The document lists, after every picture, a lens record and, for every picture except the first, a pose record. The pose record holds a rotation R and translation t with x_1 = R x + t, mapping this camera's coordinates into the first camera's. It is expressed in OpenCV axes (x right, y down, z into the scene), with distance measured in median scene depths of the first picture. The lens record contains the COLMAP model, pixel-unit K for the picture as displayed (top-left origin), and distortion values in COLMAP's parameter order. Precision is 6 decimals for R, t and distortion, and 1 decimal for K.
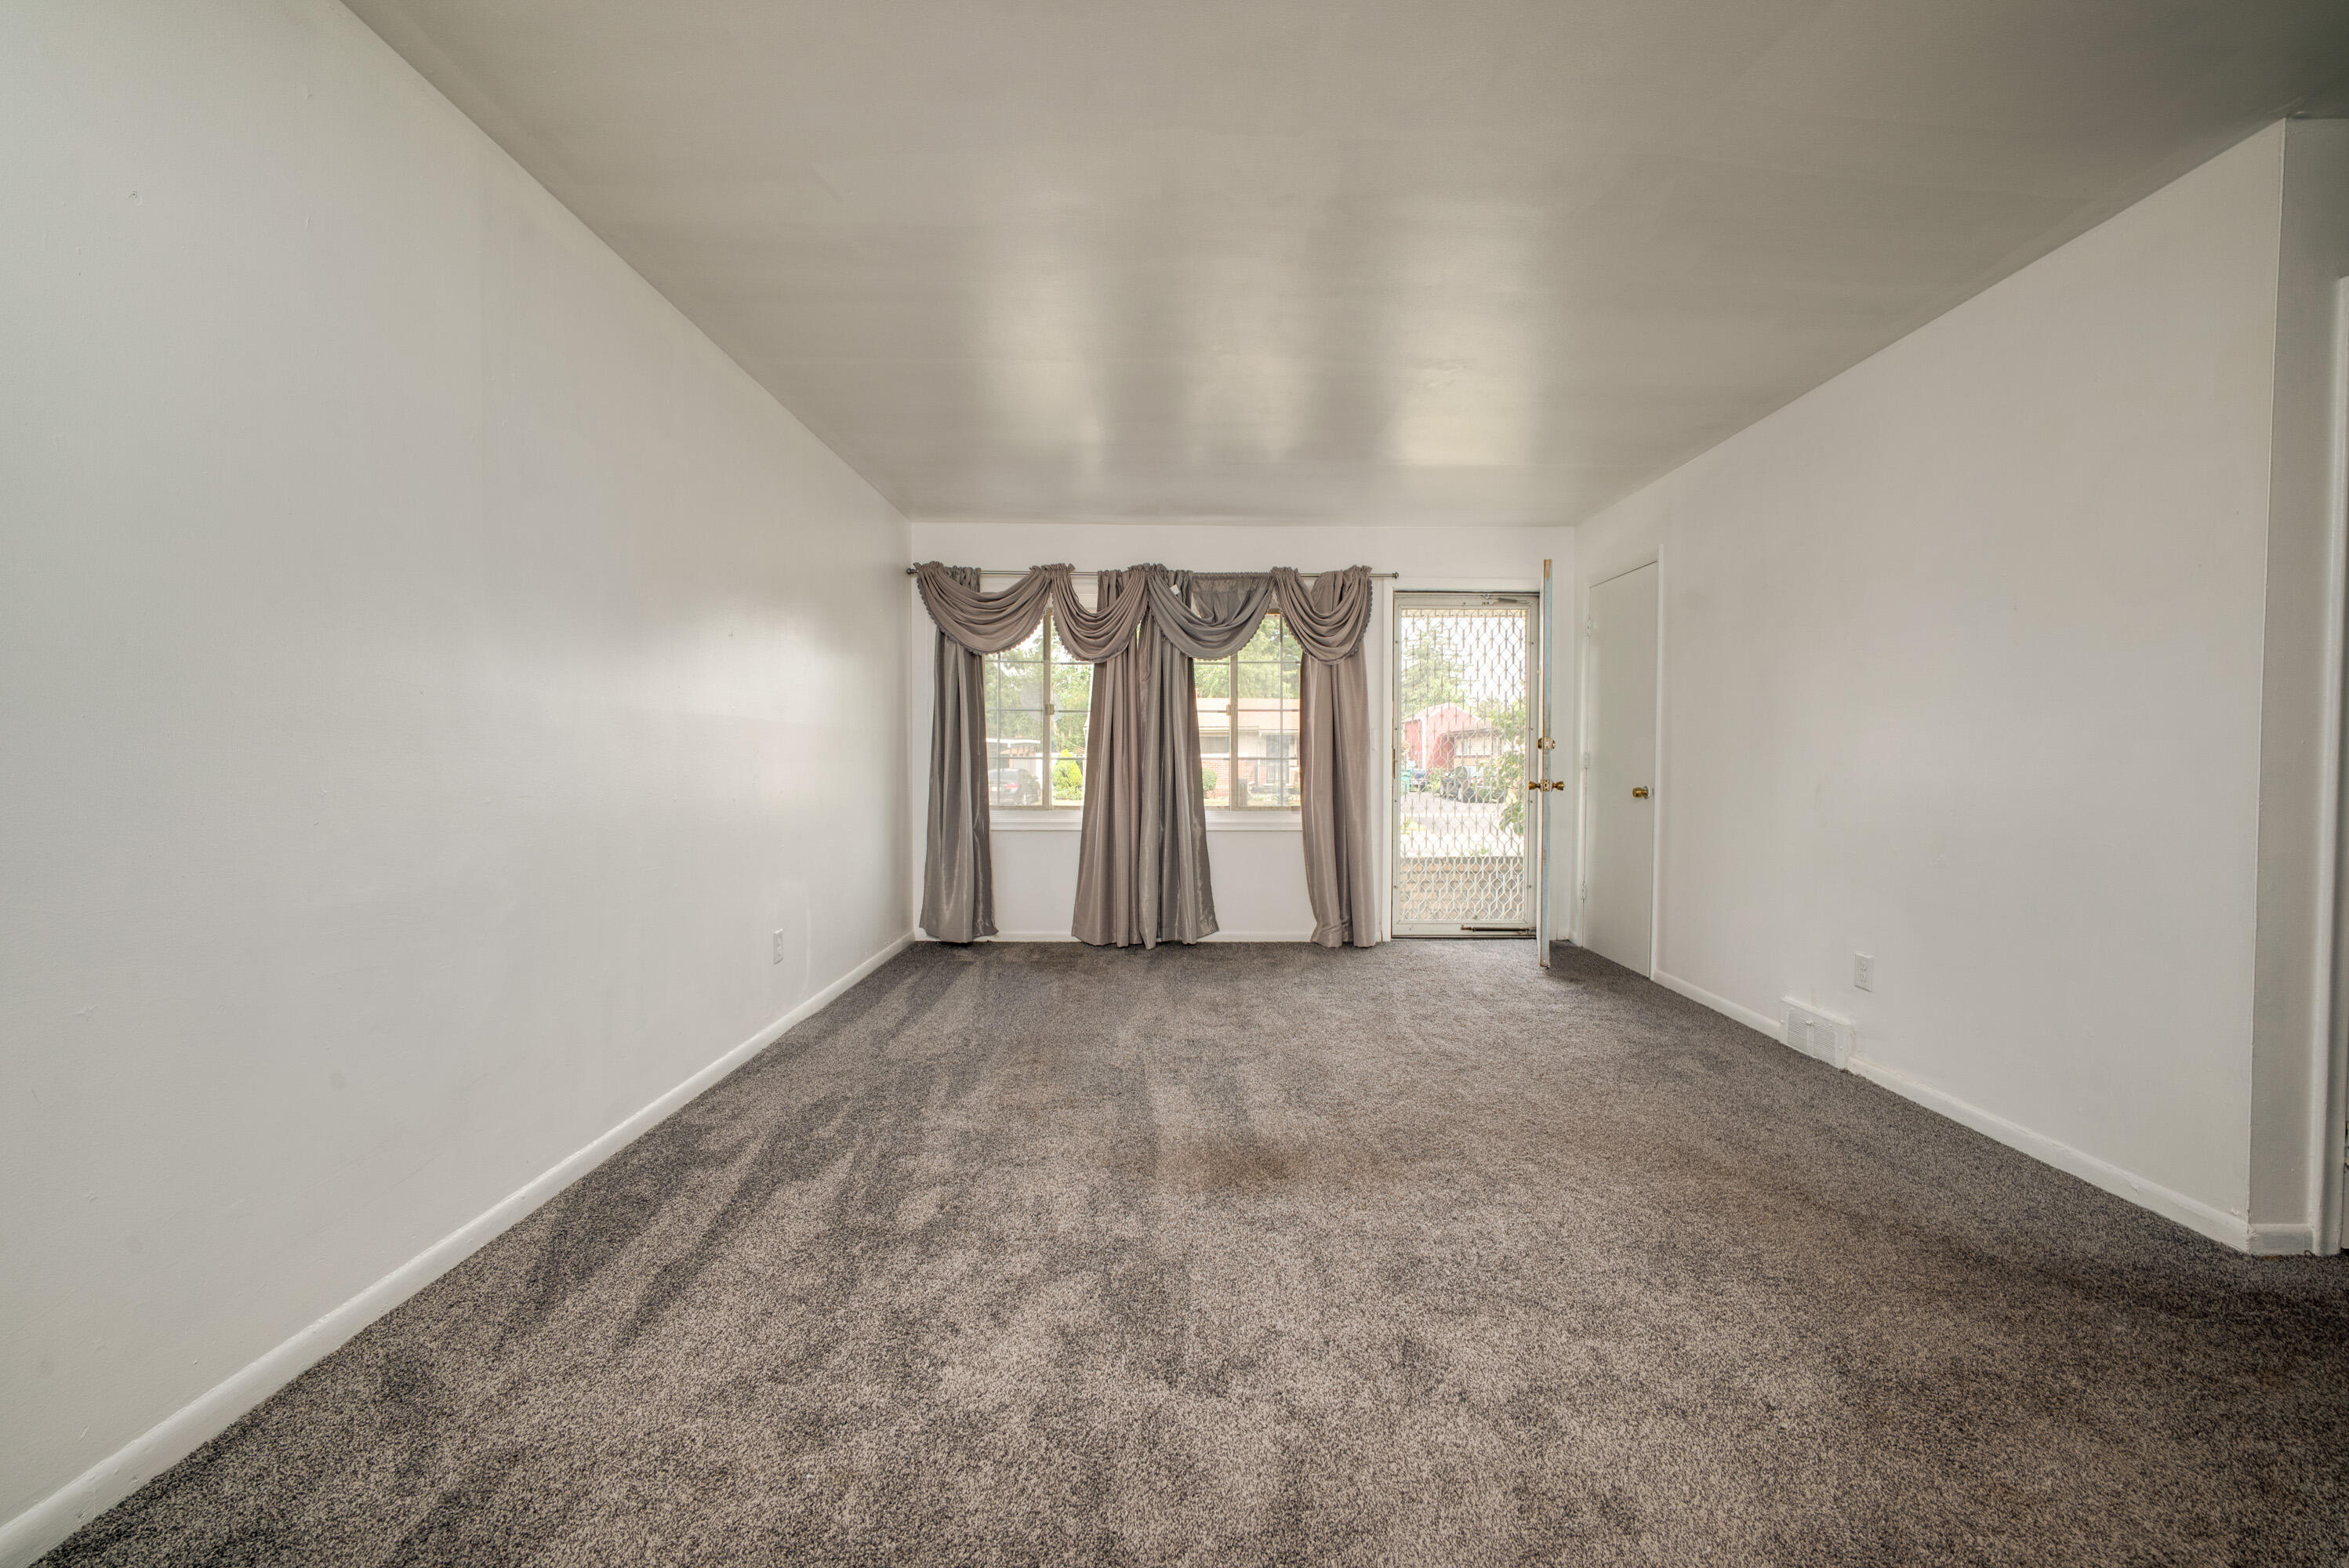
lens RADIAL K [[987.7, 0, 1174.5], [0, 987.7, 785.7], [0, 0, 1]] dist [-0.004470, 0.000299]
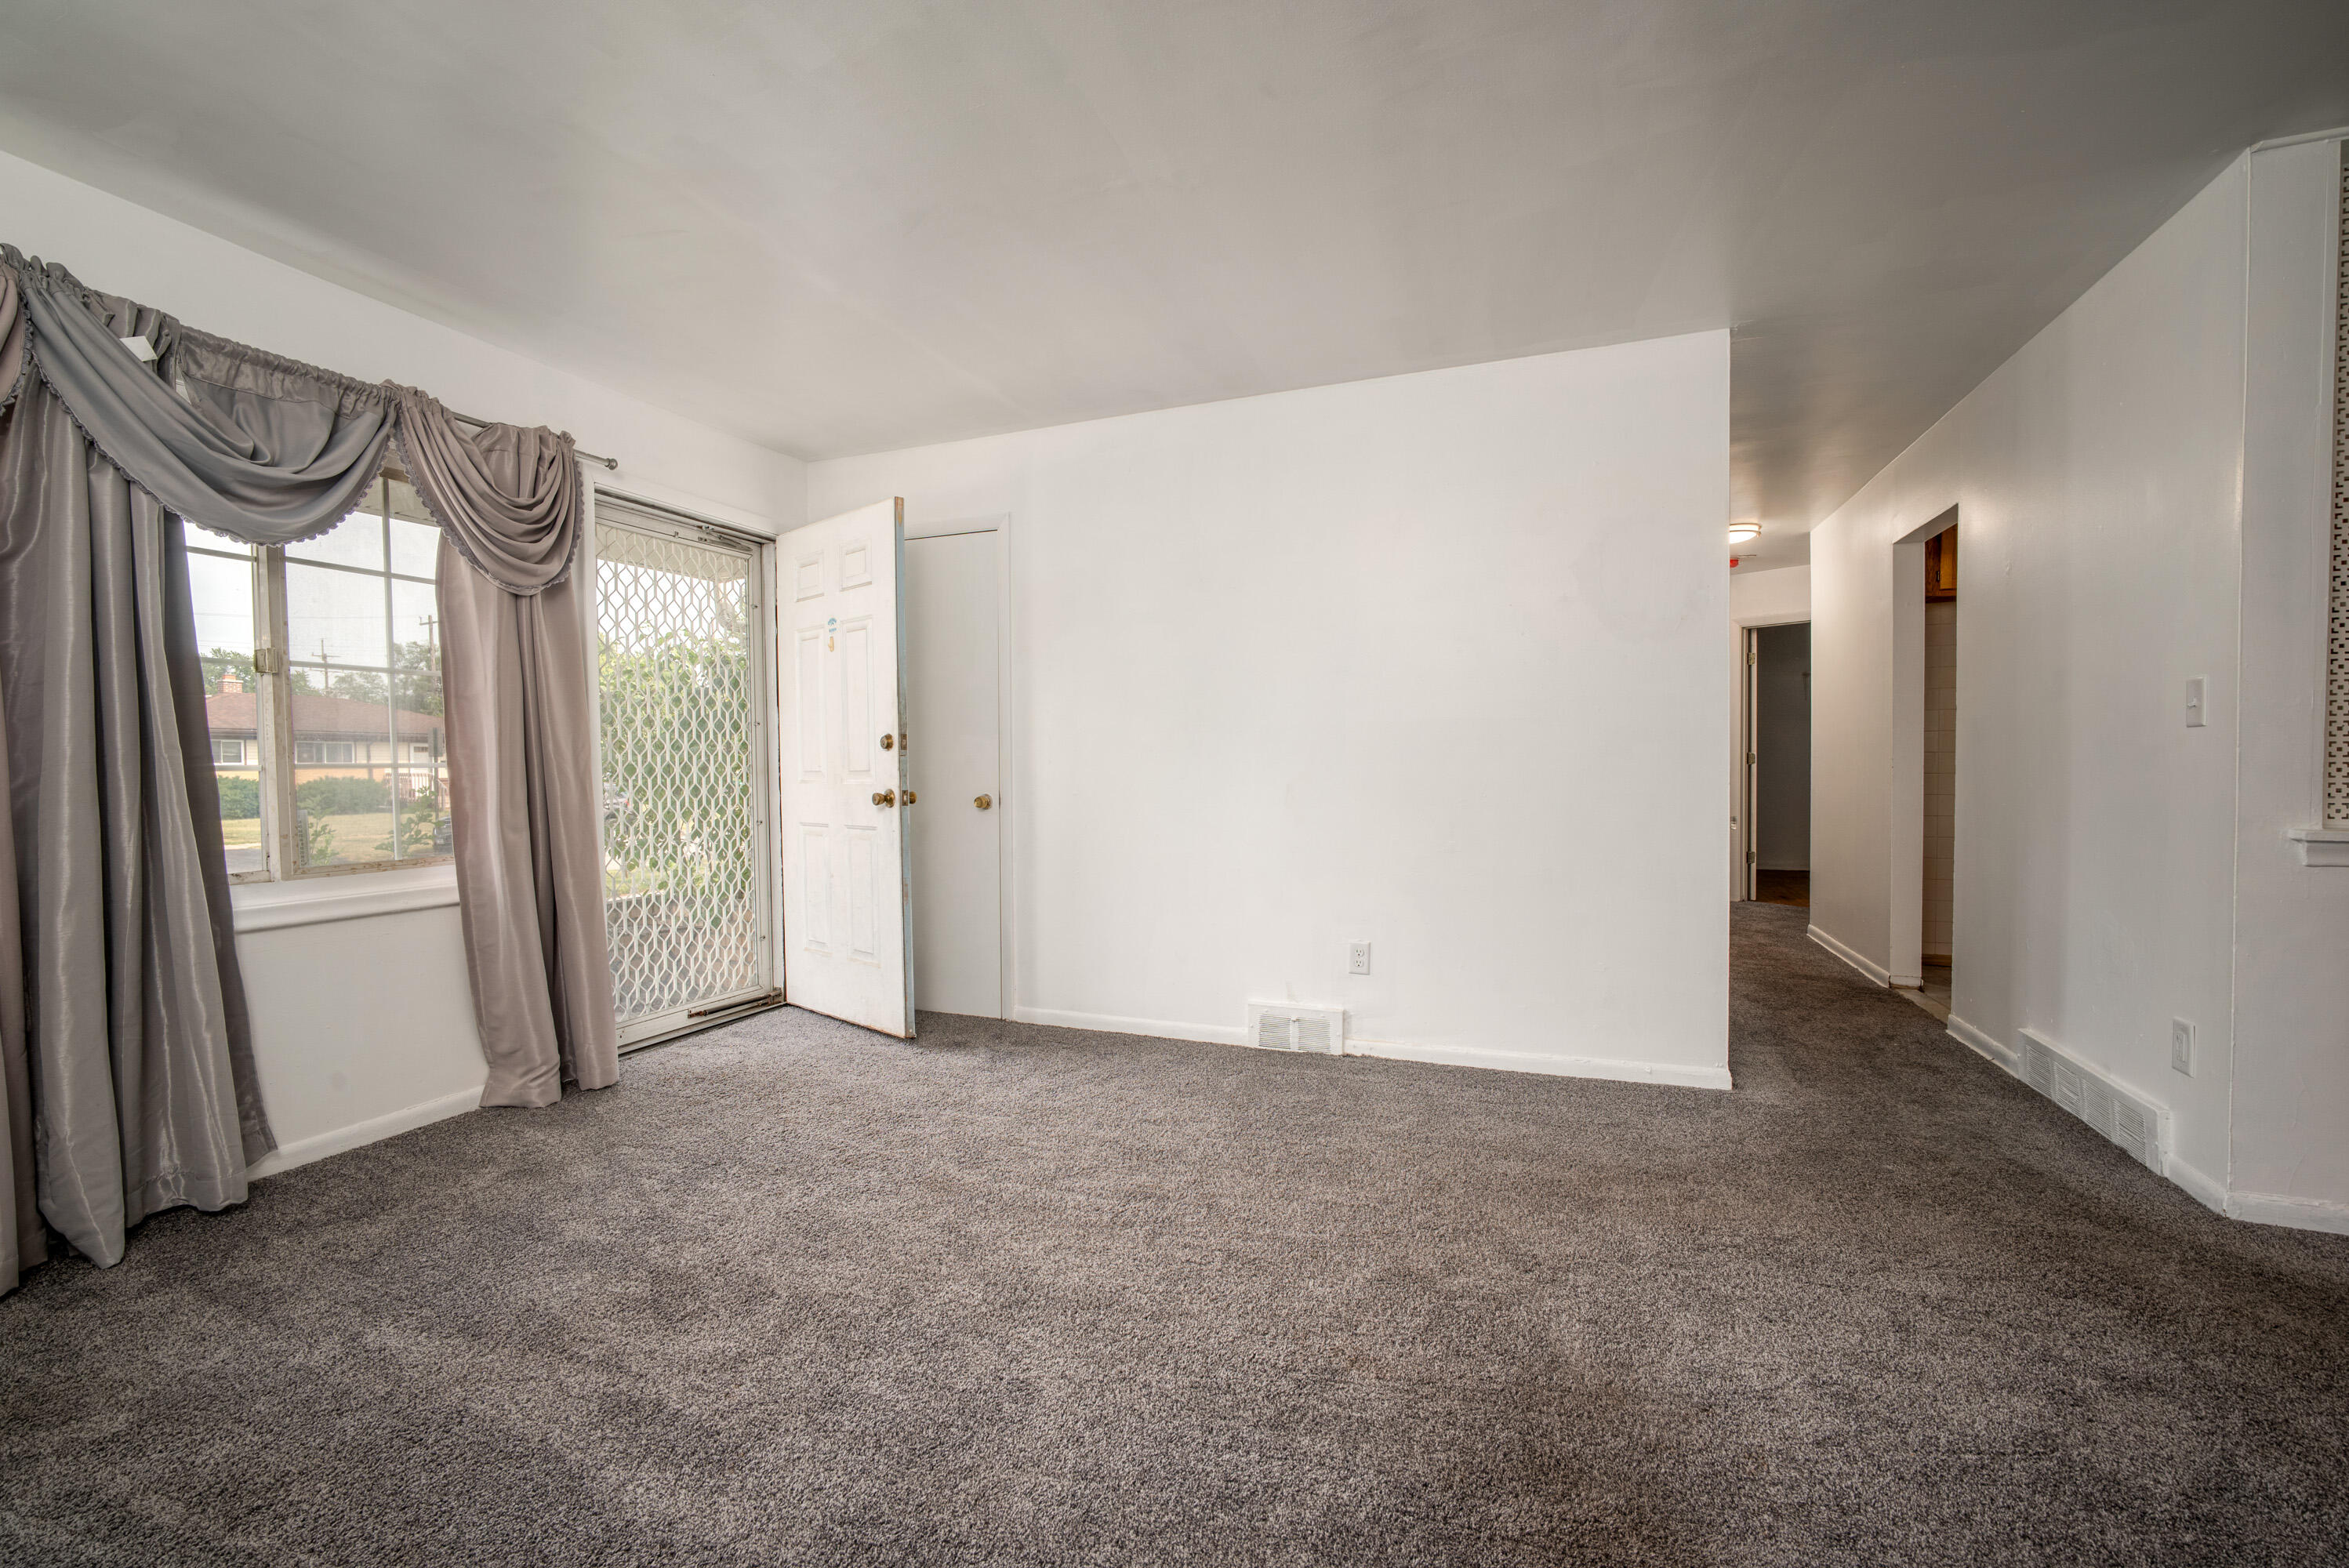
lens RADIAL K [[987.7, 0, 1174.2], [0, 987.7, 784.8], [0, 0, 1]] dist [-0.004470, 0.000299]
pose [[0.380714, -0.022560, 0.924418, -0.212307], [0.035461, 0.999323, 0.009784, -0.008688], [-0.924013, 0.029055, 0.381256, 0.456113]]
